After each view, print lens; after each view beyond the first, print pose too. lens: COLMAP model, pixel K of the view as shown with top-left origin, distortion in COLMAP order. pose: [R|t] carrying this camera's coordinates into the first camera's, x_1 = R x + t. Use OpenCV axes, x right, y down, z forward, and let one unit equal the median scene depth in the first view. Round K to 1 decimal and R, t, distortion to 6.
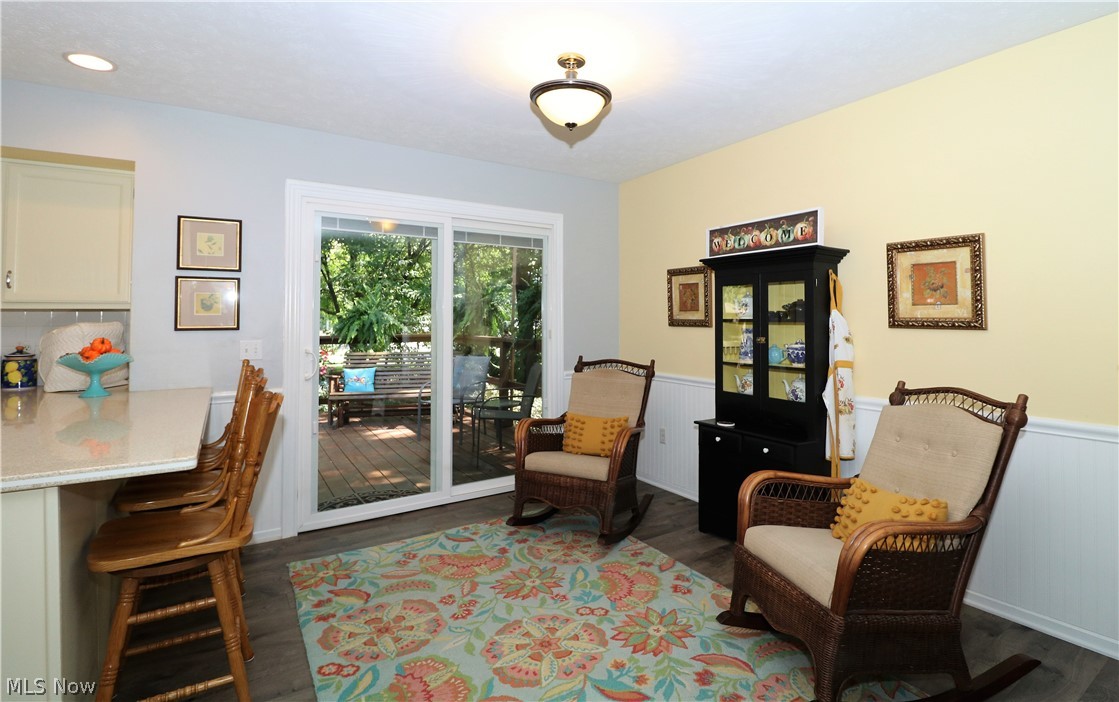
lens RADIAL K [[546.0, 0, 588.2], [0, 546.0, 302.5], [0, 0, 1]] dist [-0.007053, -0.001252]
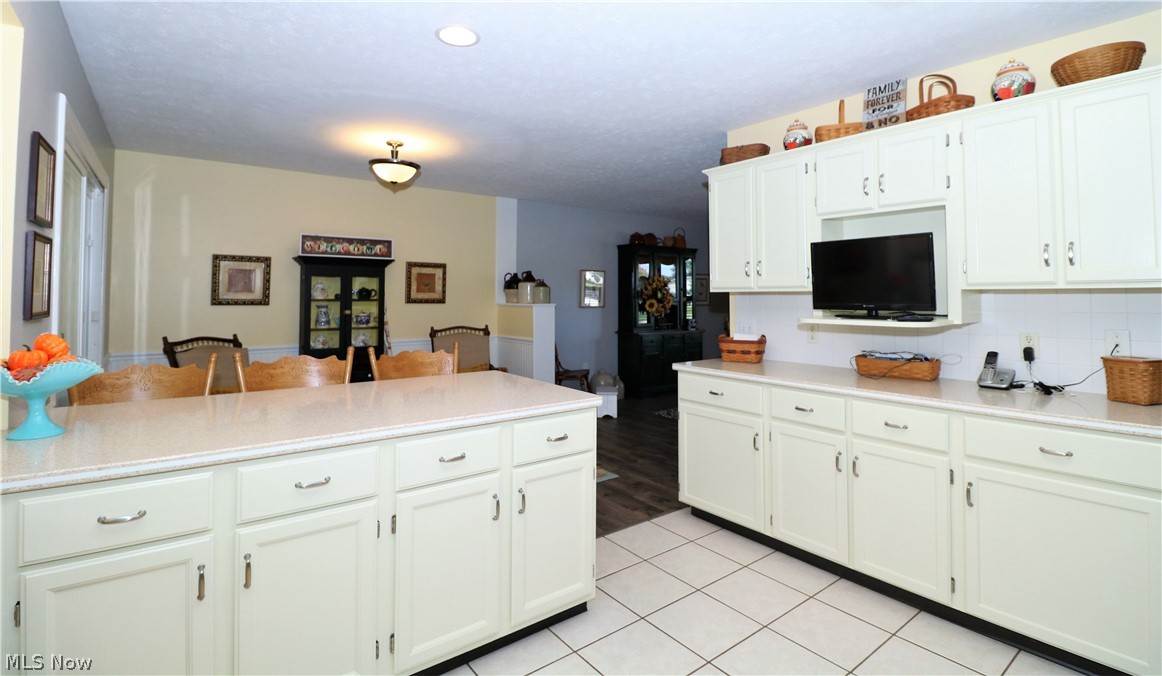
lens RADIAL K [[534.1, 0, 599.6], [0, 534.1, 275.4], [0, 0, 1]] dist [-0.013722, -0.000411]
pose [[-0.084434, 0.042596, 0.995518, -1.386542], [-0.031148, 0.998485, -0.045365, 0.009981], [-0.995942, -0.034839, -0.082979, 0.417571]]
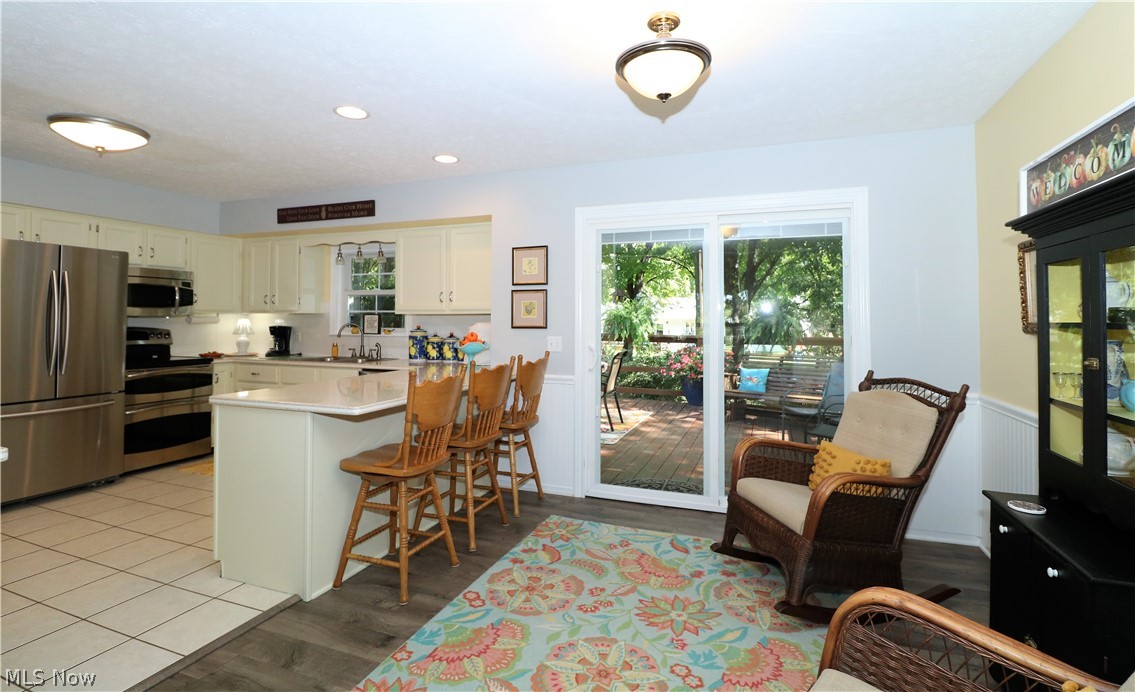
lens RADIAL K [[524.5, 0, 577.8], [0, 524.5, 306.1], [0, 0, 1]] dist [-0.012477, -0.003345]
pose [[0.583013, -0.019123, -0.812237, 0.457436], [0.020891, 0.999745, -0.008543, 0.008651], [0.812194, -0.011988, 0.583264, 0.336007]]
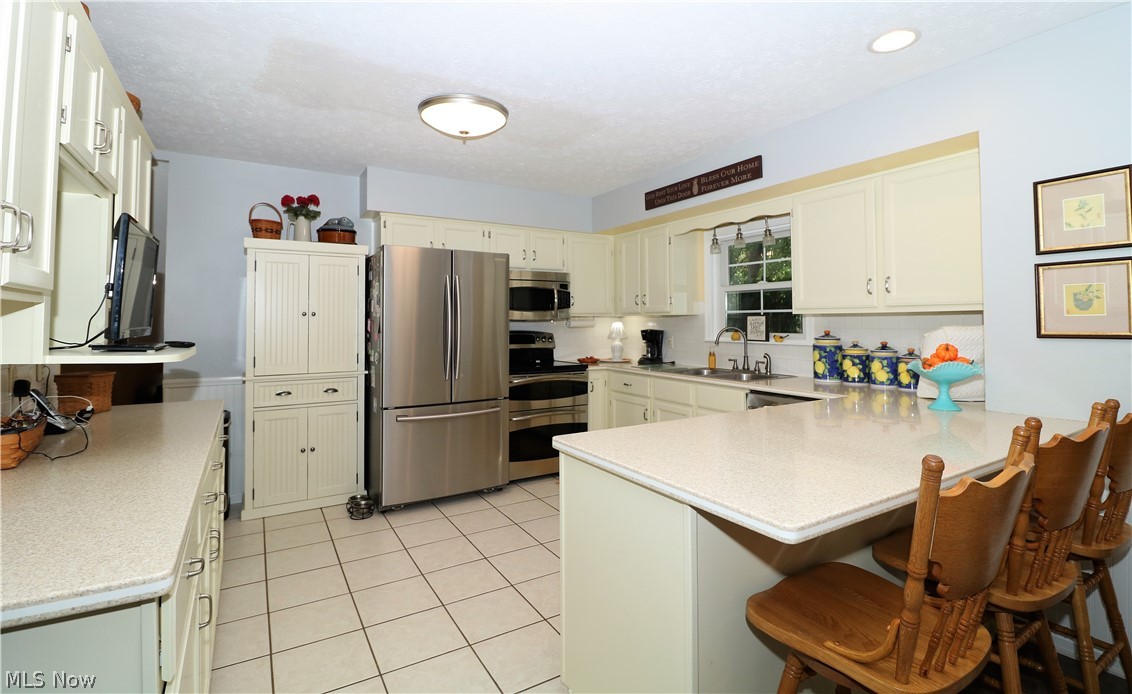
lens RADIAL K [[523.2, 0, 579.6], [0, 523.2, 305.4], [0, 0, 1]] dist [-0.012477, -0.003345]
pose [[-0.042365, -0.030852, -0.998626, -0.028421], [0.032385, 0.998955, -0.032236, 0.010169], [0.998577, -0.033706, -0.041321, 0.403540]]
